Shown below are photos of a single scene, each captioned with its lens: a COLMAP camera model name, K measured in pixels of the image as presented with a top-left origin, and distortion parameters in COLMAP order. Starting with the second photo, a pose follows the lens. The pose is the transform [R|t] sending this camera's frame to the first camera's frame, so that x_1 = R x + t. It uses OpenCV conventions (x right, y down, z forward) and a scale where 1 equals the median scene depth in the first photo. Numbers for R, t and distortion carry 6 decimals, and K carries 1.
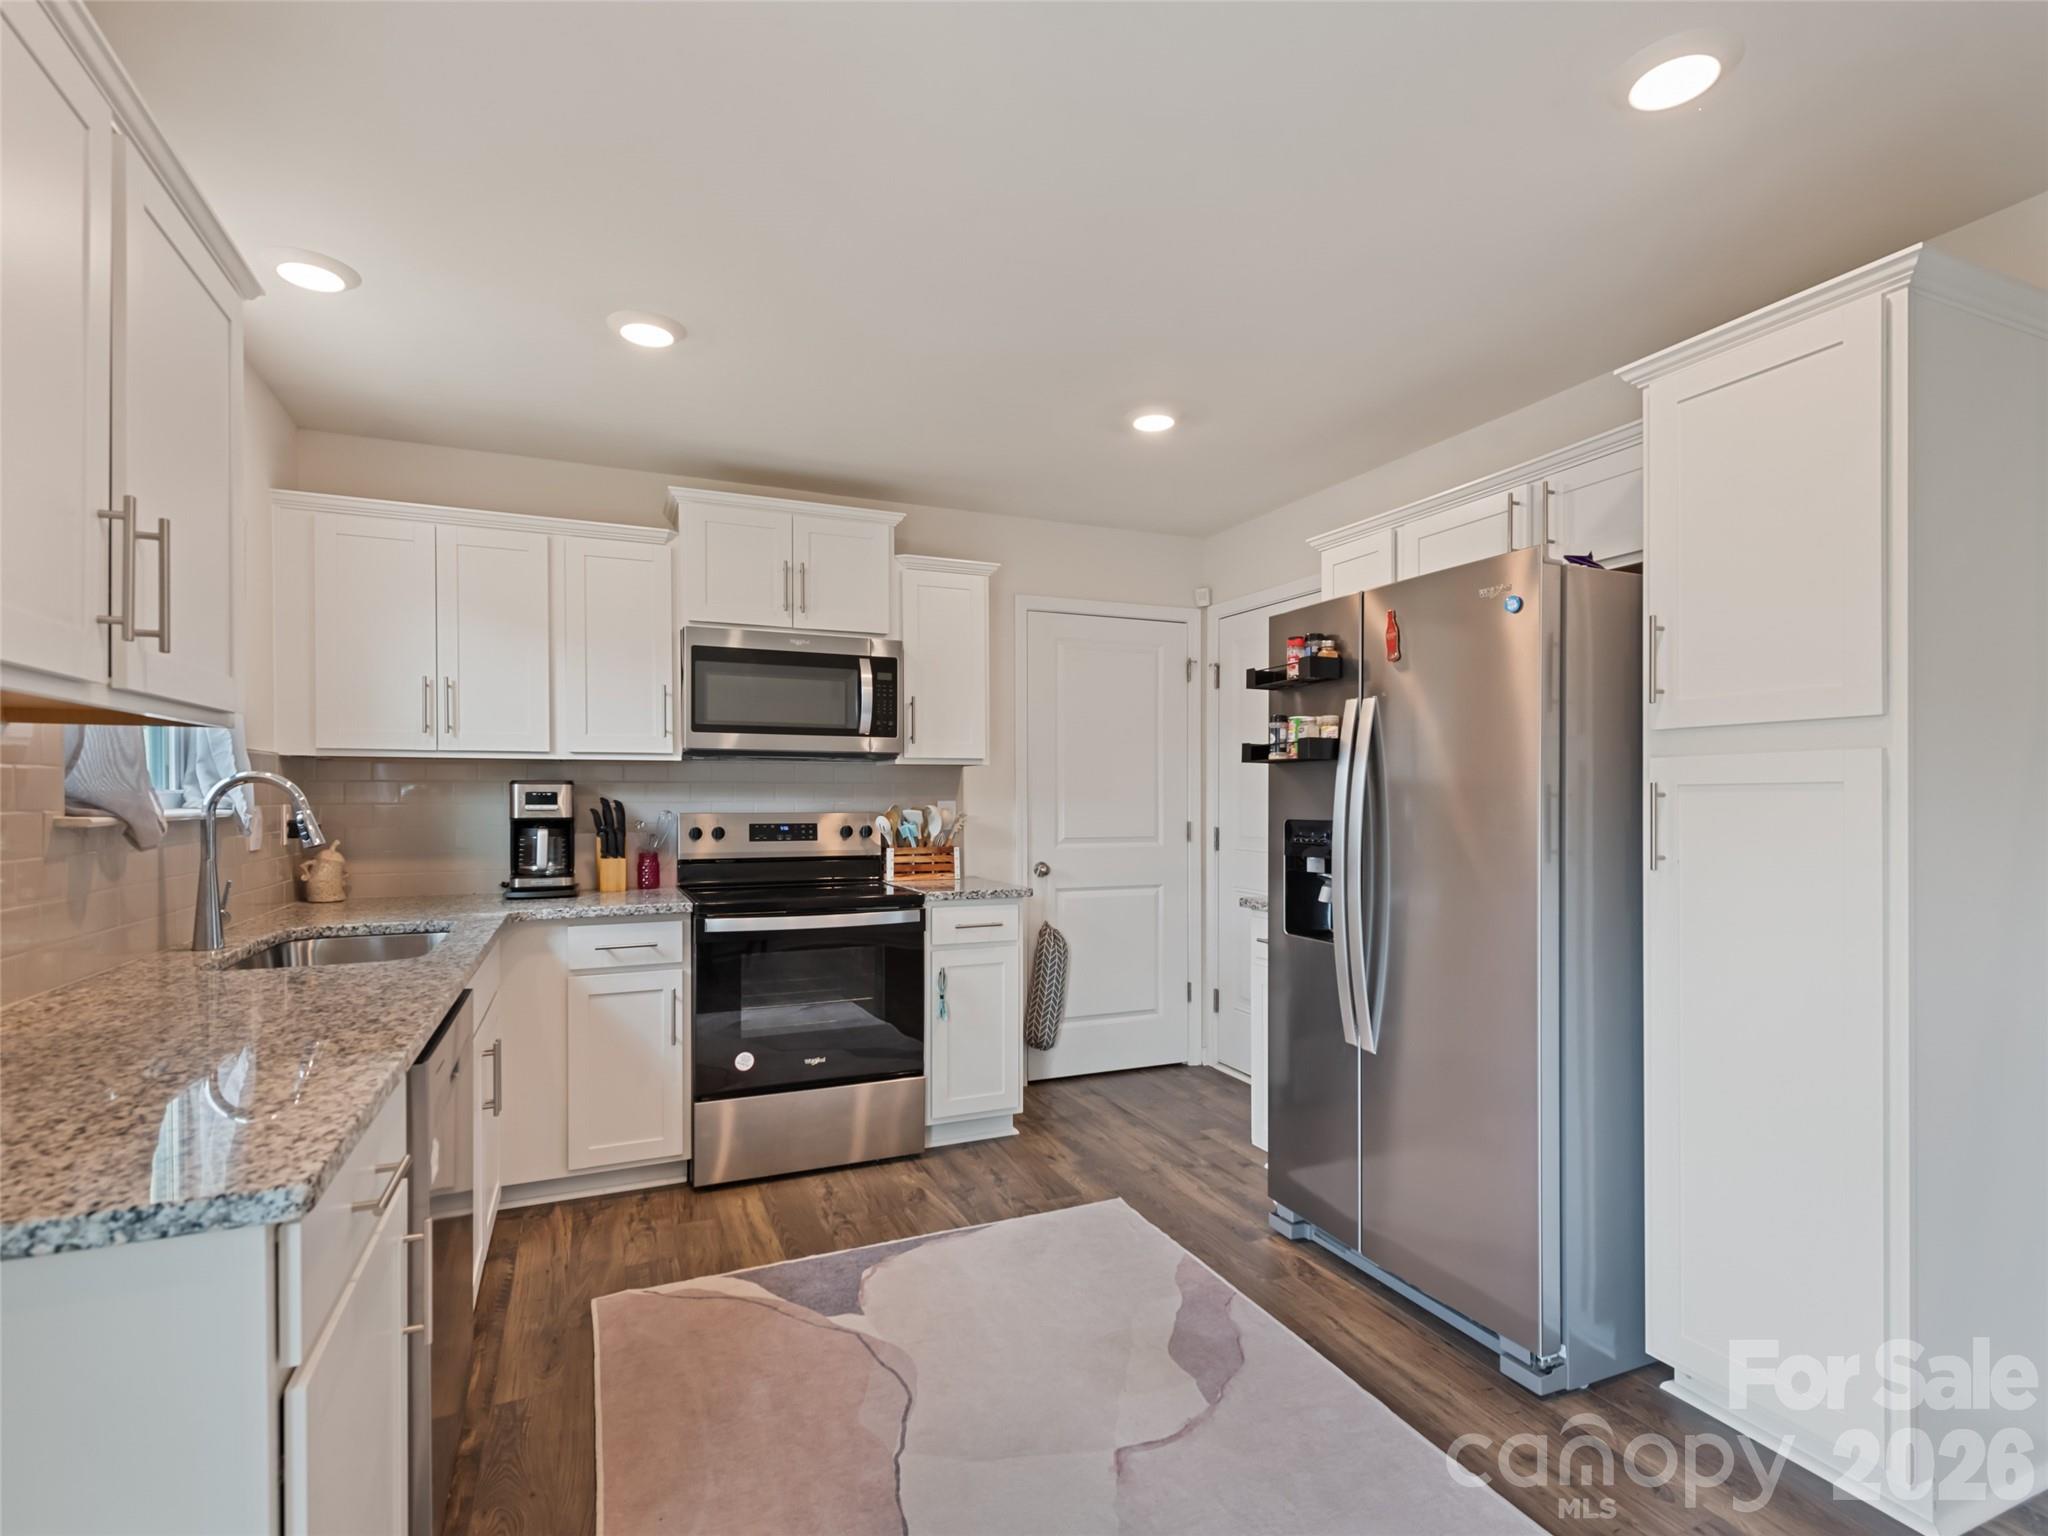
lens RADIAL K [[1004.9, 0, 1022.2], [0, 1004.9, 791.4], [0, 0, 1]] dist [0.020792, -0.002635]
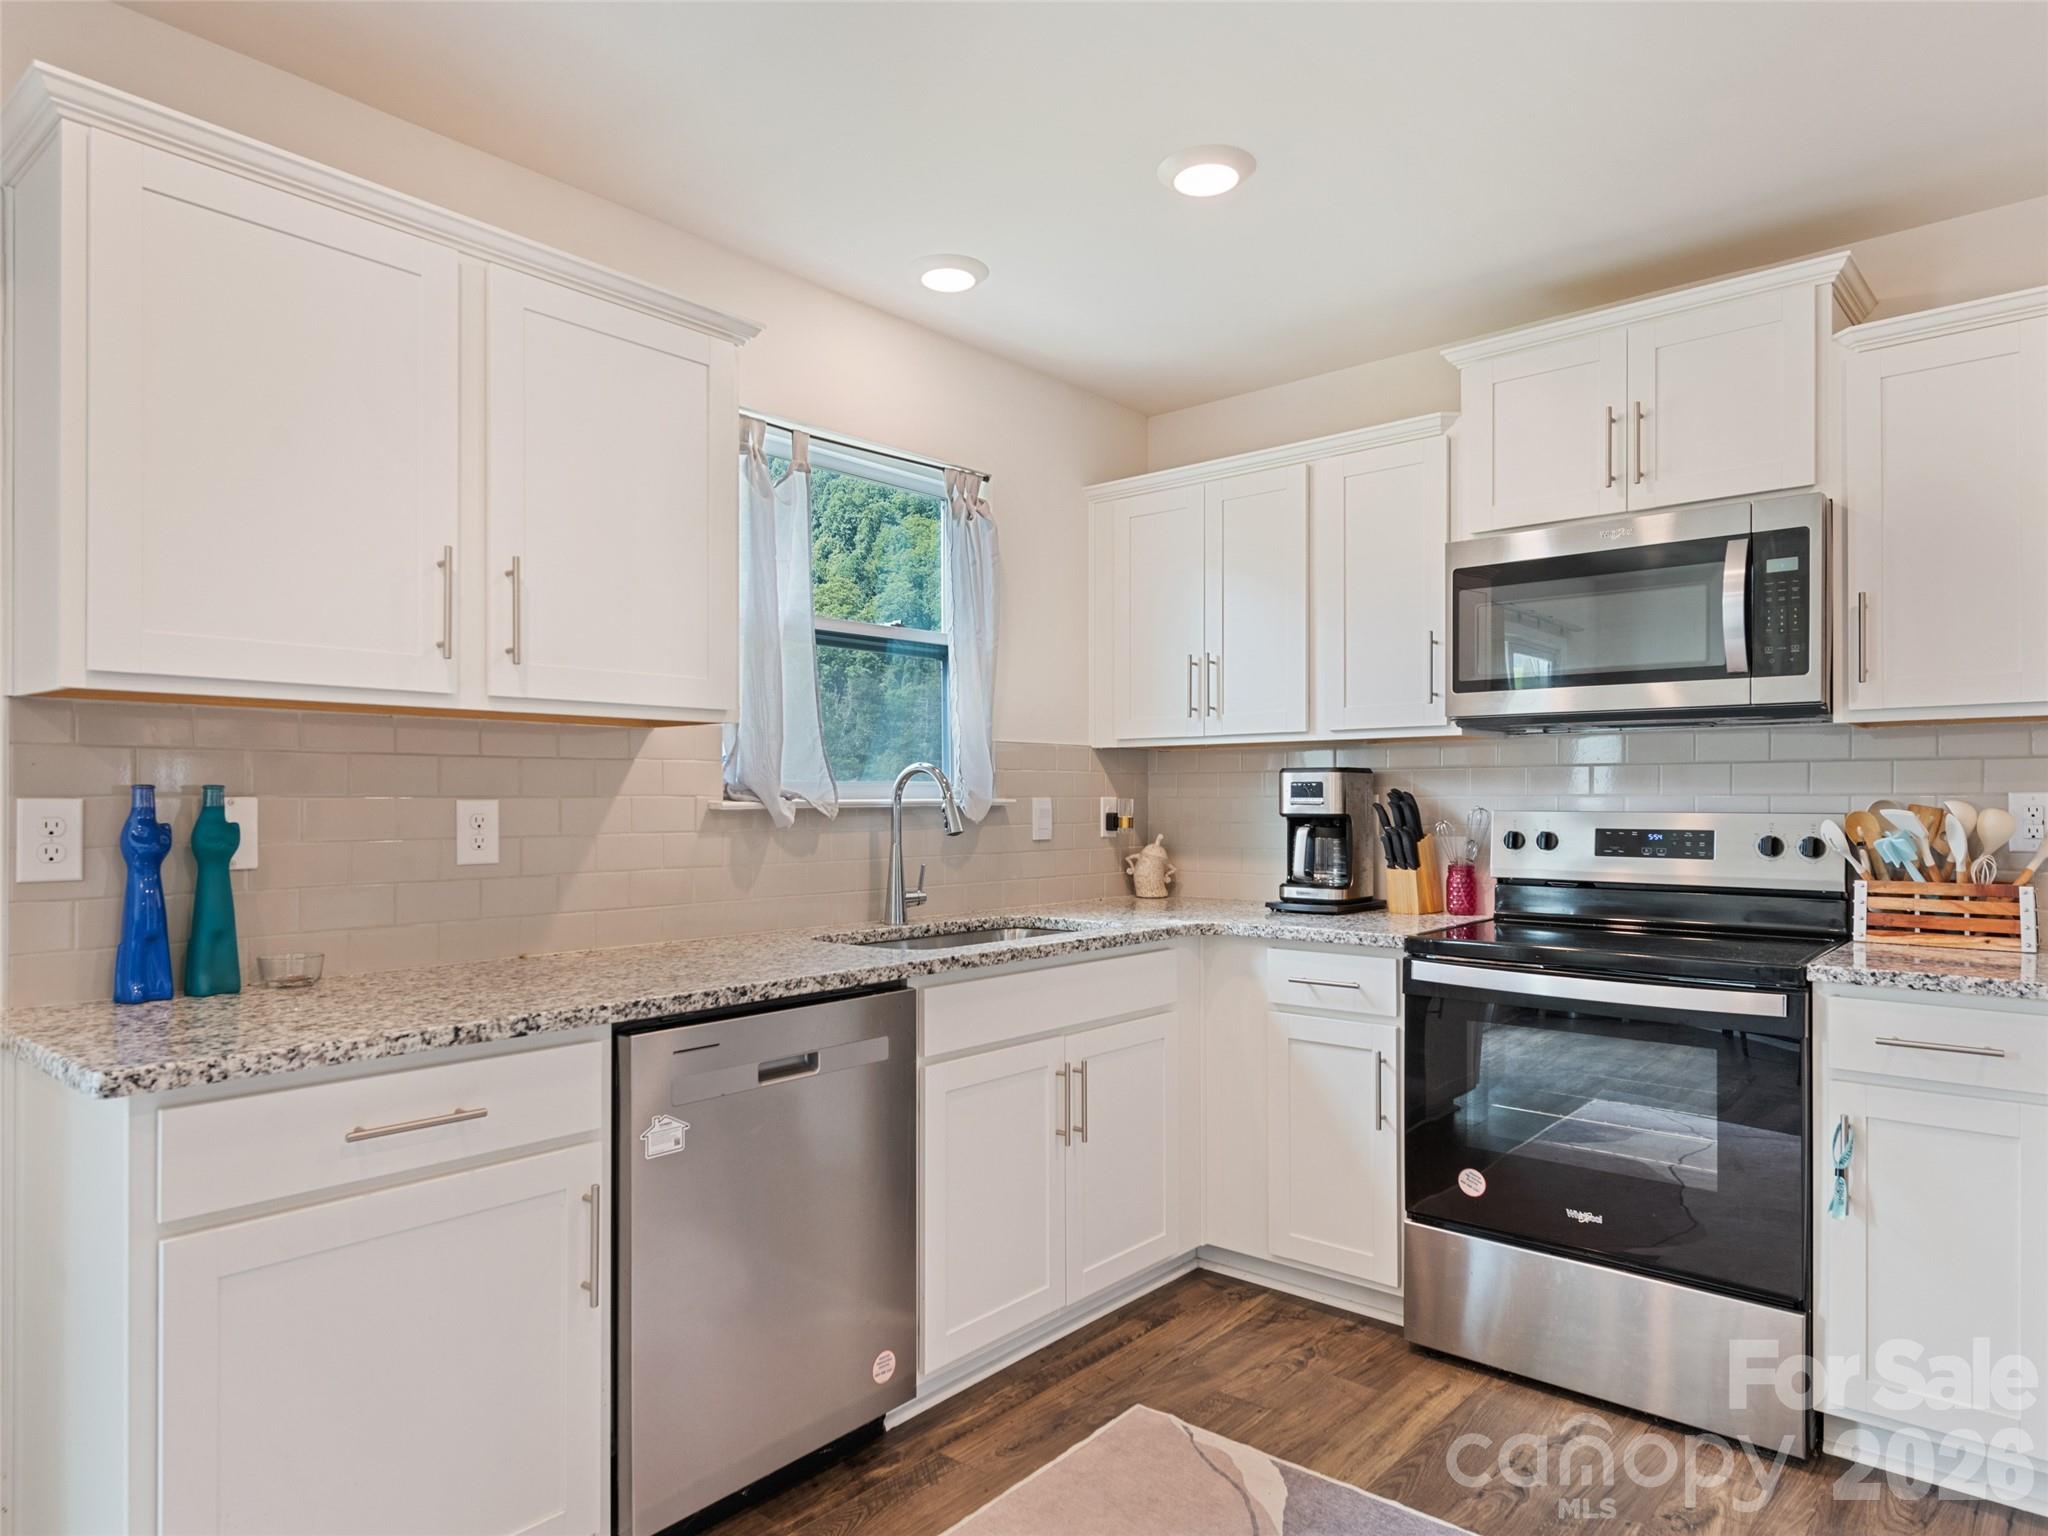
lens RADIAL K [[1249.8, 0, 1030.3], [0, 1249.8, 794.1], [0, 0, 1]] dist [0.034245, -0.004436]
pose [[0.443827, -0.003774, -0.896105, 0.320131], [0.005130, 0.999985, -0.001671, 0.010760], [0.896098, -0.003855, 0.443840, 0.348196]]
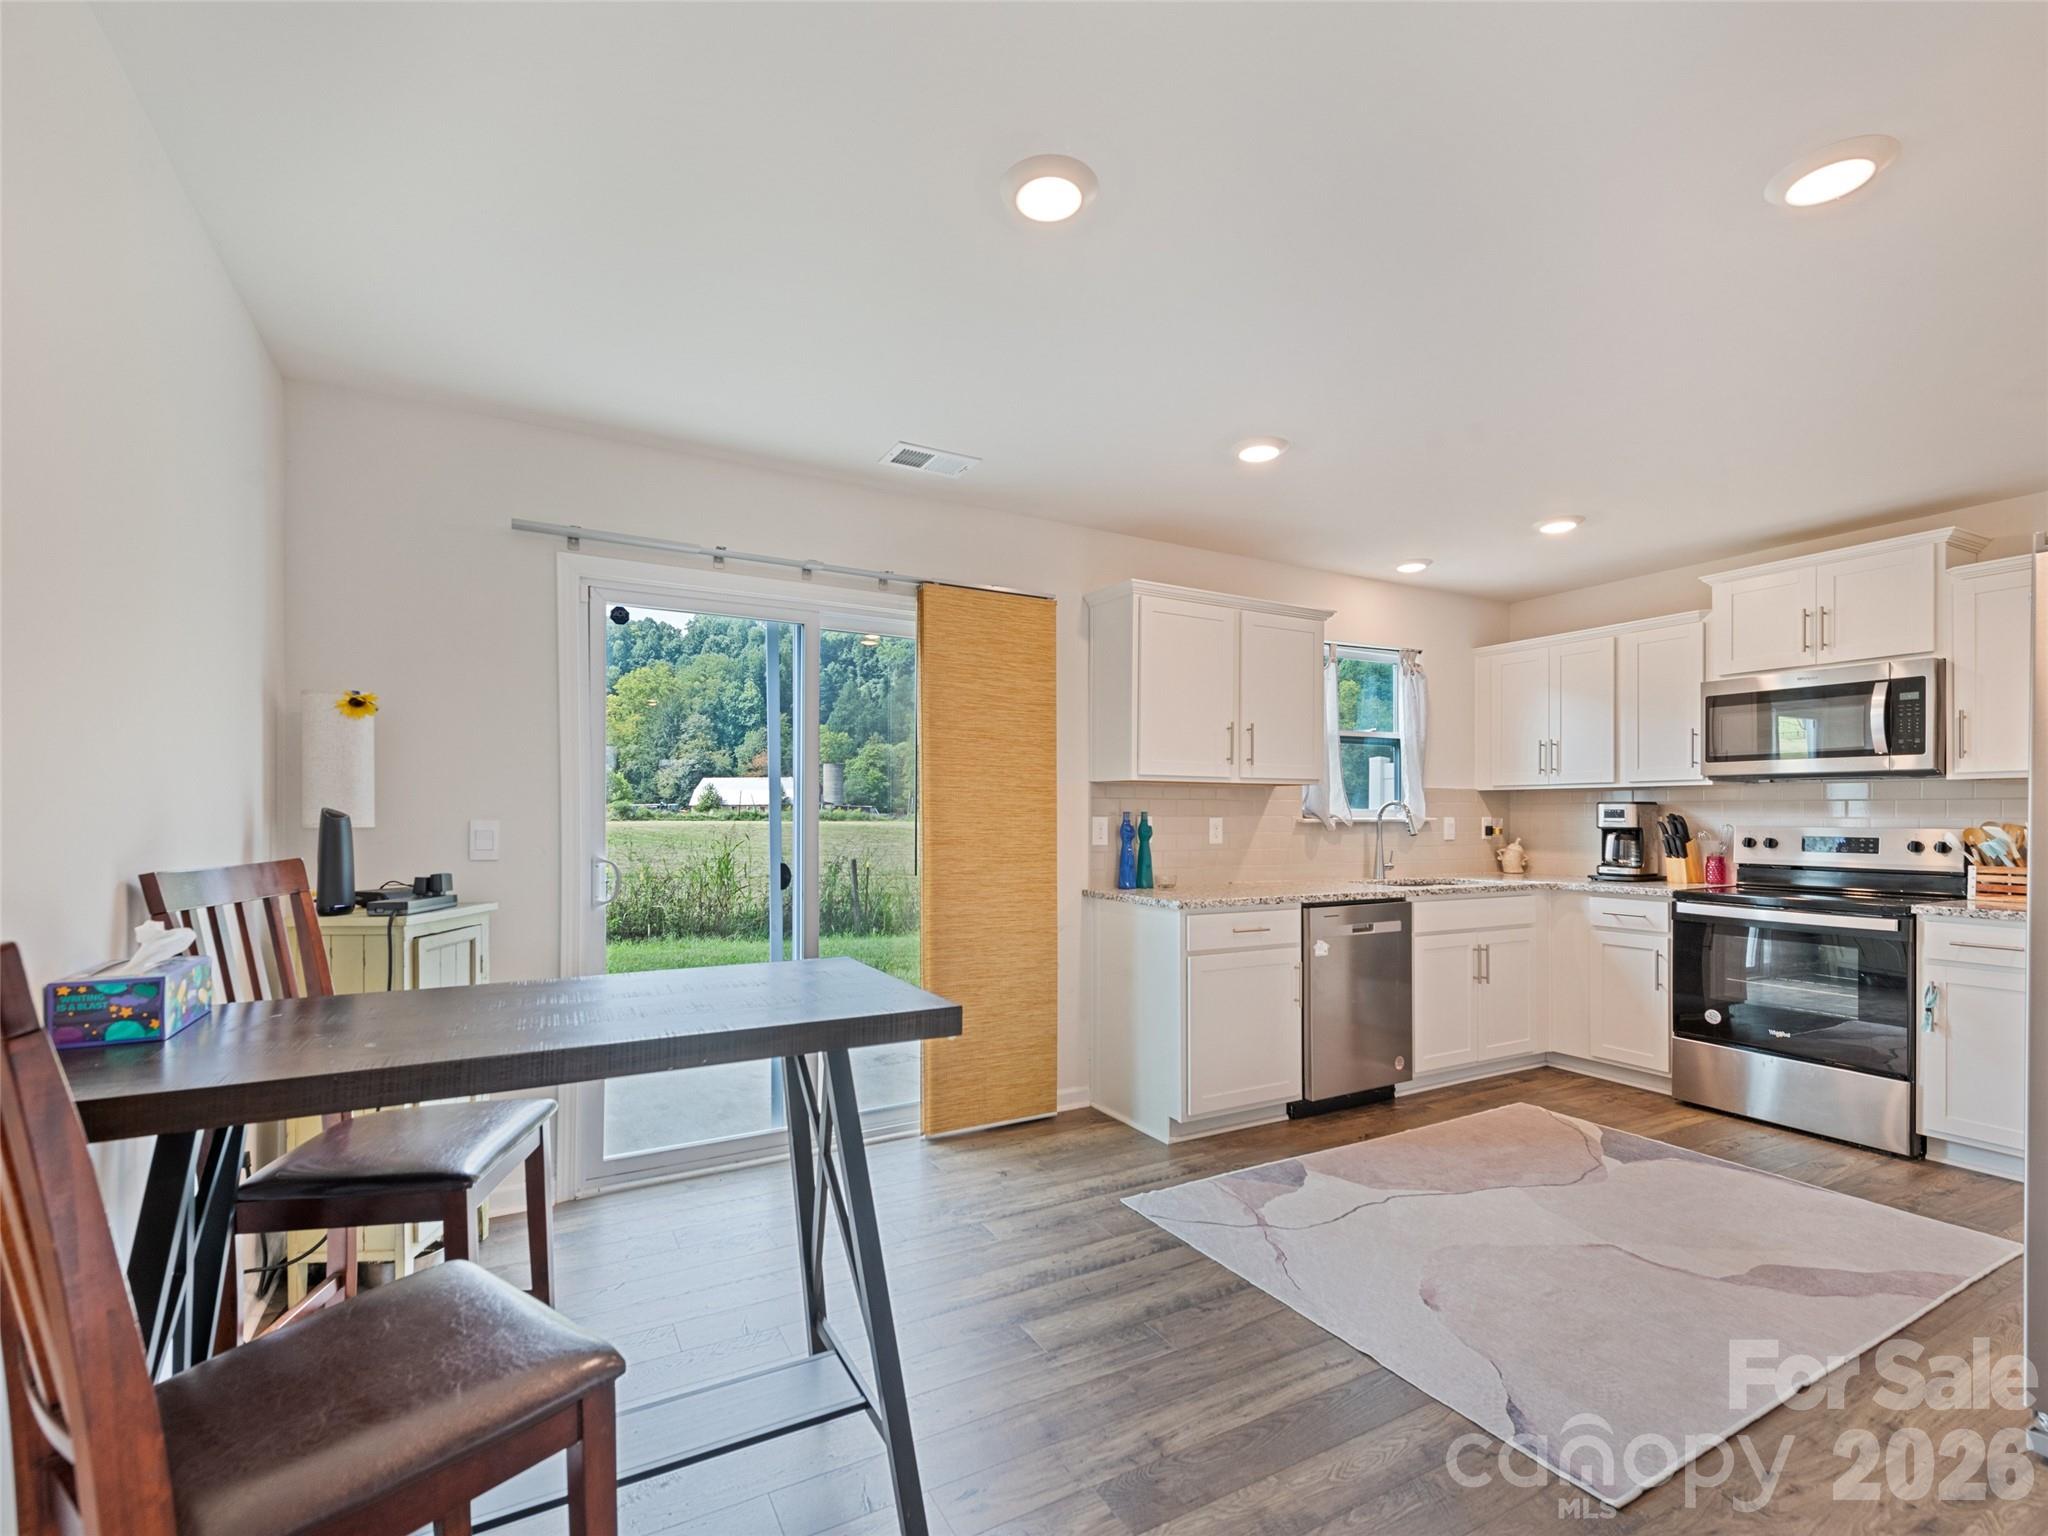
lens RADIAL K [[920.5, 0, 1019.1], [0, 920.5, 807.6], [0, 0, 1]] dist [0.017540, -0.002226]
pose [[0.103768, -0.007462, -0.994574, 0.770087], [0.001324, 0.999972, -0.007364, 0.006632], [0.994601, -0.000553, 0.103775, -0.008365]]
